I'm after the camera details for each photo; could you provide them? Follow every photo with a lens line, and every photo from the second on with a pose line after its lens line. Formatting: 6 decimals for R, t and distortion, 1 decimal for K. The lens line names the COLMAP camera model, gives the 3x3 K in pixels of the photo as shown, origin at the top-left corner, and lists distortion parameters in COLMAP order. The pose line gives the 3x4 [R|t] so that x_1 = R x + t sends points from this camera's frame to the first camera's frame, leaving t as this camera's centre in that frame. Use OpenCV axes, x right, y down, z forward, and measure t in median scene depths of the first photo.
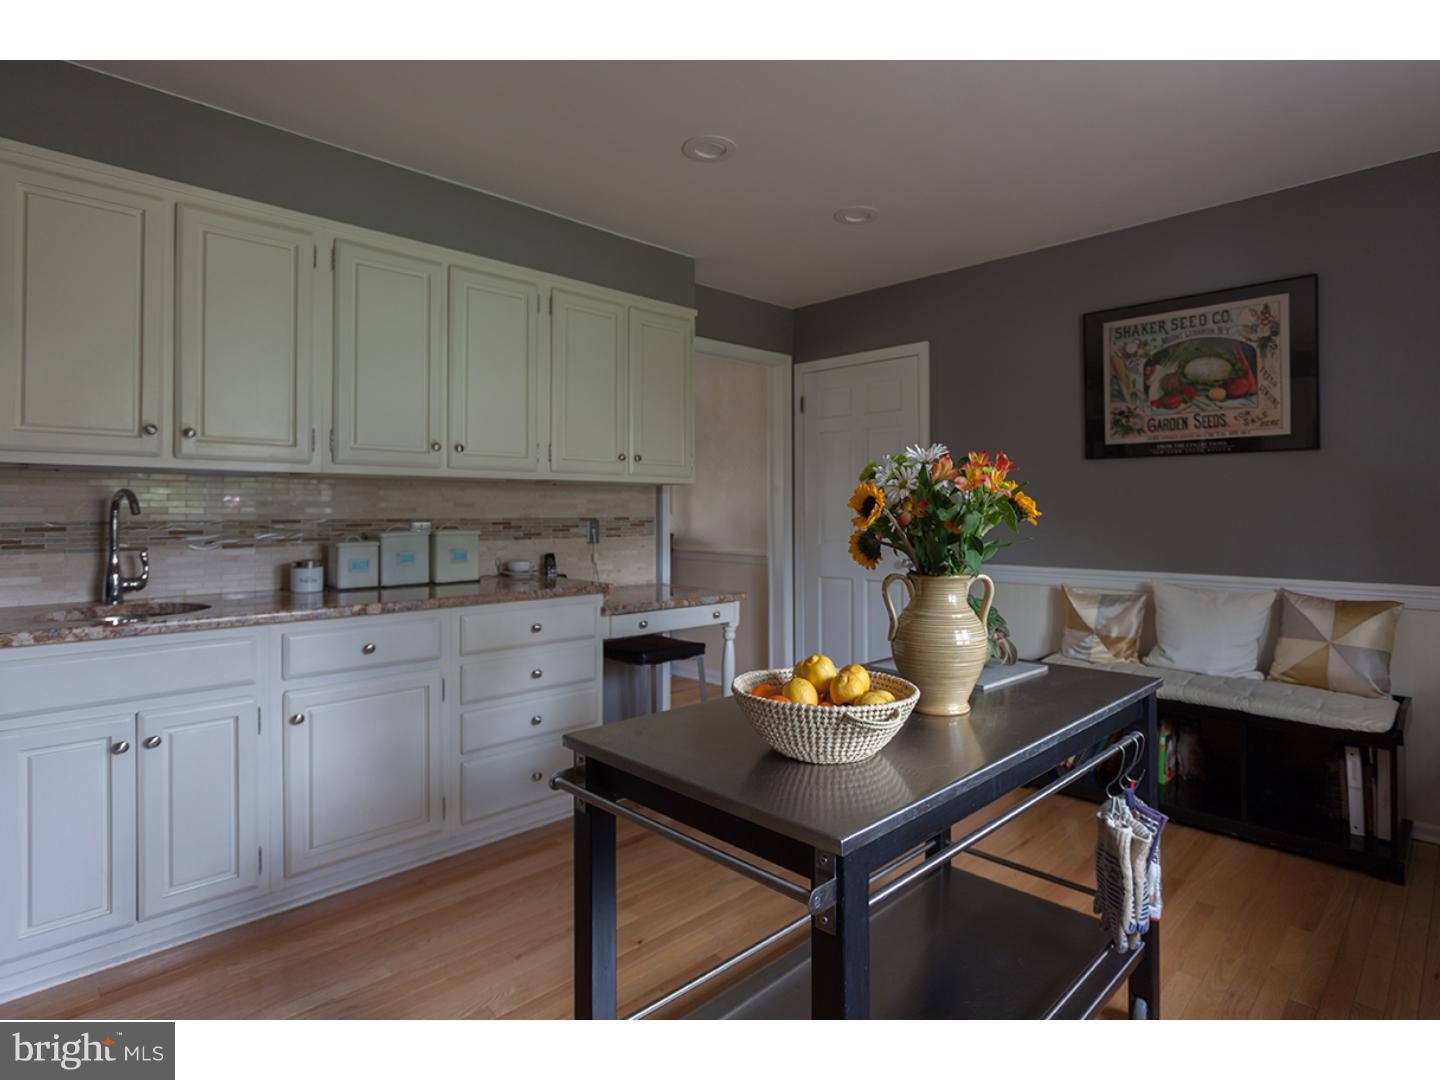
lens RADIAL K [[781.8, 0, 727.9], [0, 781.8, 500.8], [0, 0, 1]] dist [0.002555, 0.001081]
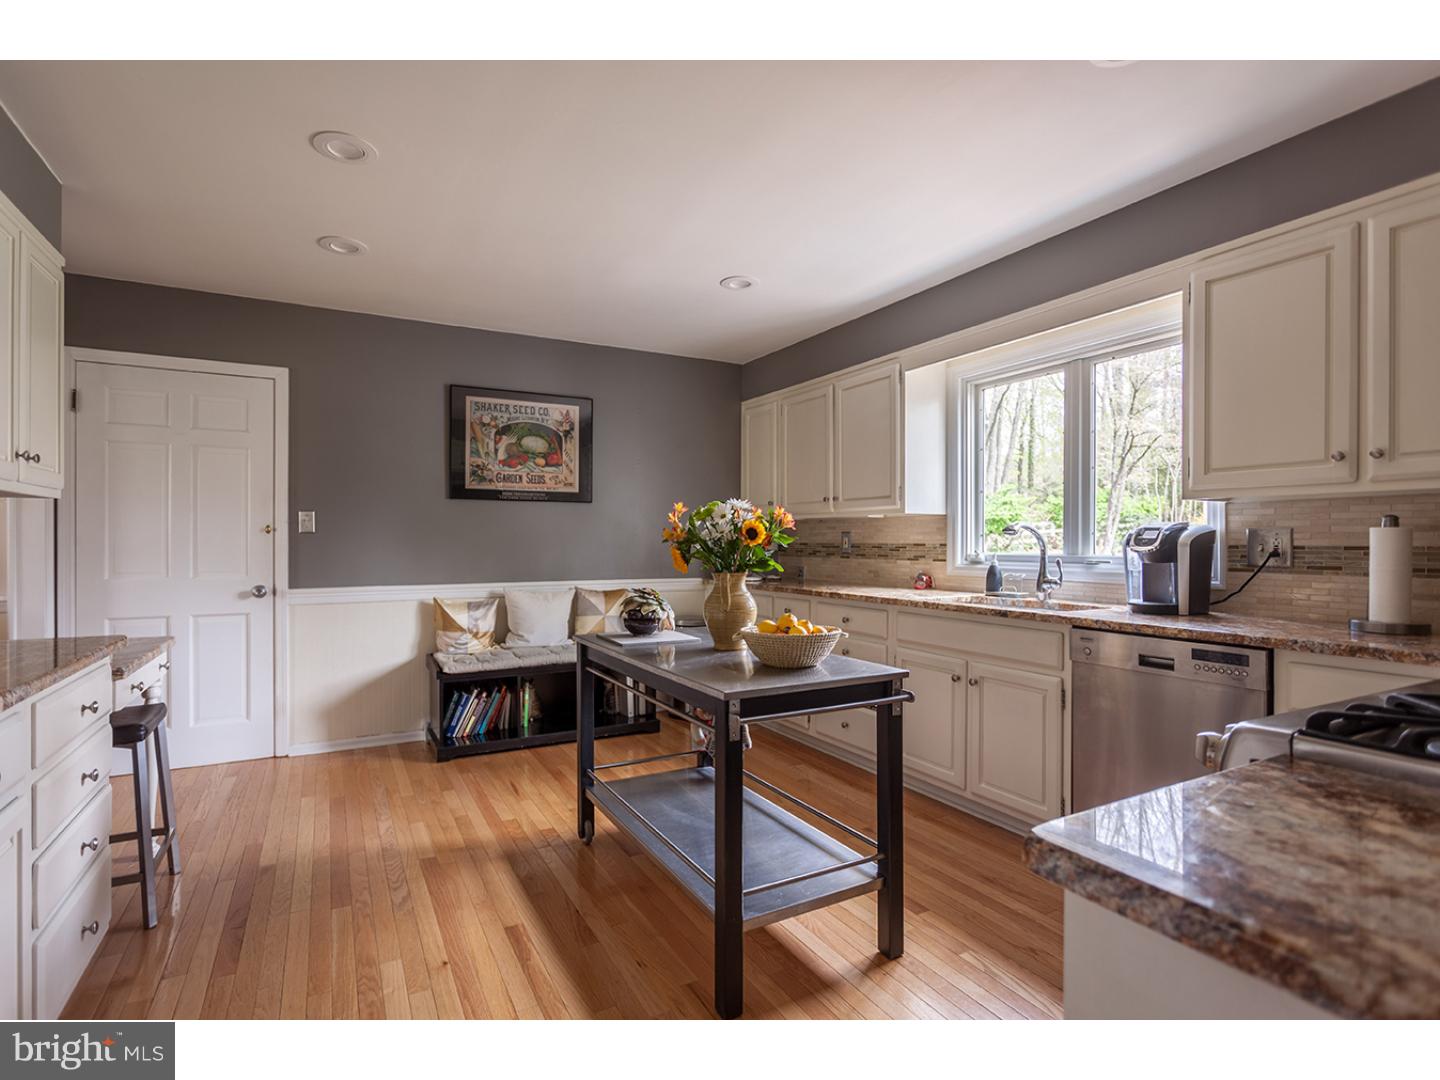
lens RADIAL K [[714.7, 0, 708.3], [0, 714.7, 545.7], [0, 0, 1]] dist [0.001003, 0.000727]
pose [[0.294194, -0.001219, 0.955745, -0.573076], [-0.012003, 0.999916, 0.004970, 0.013988], [-0.955670, -0.012934, 0.294155, 0.270037]]
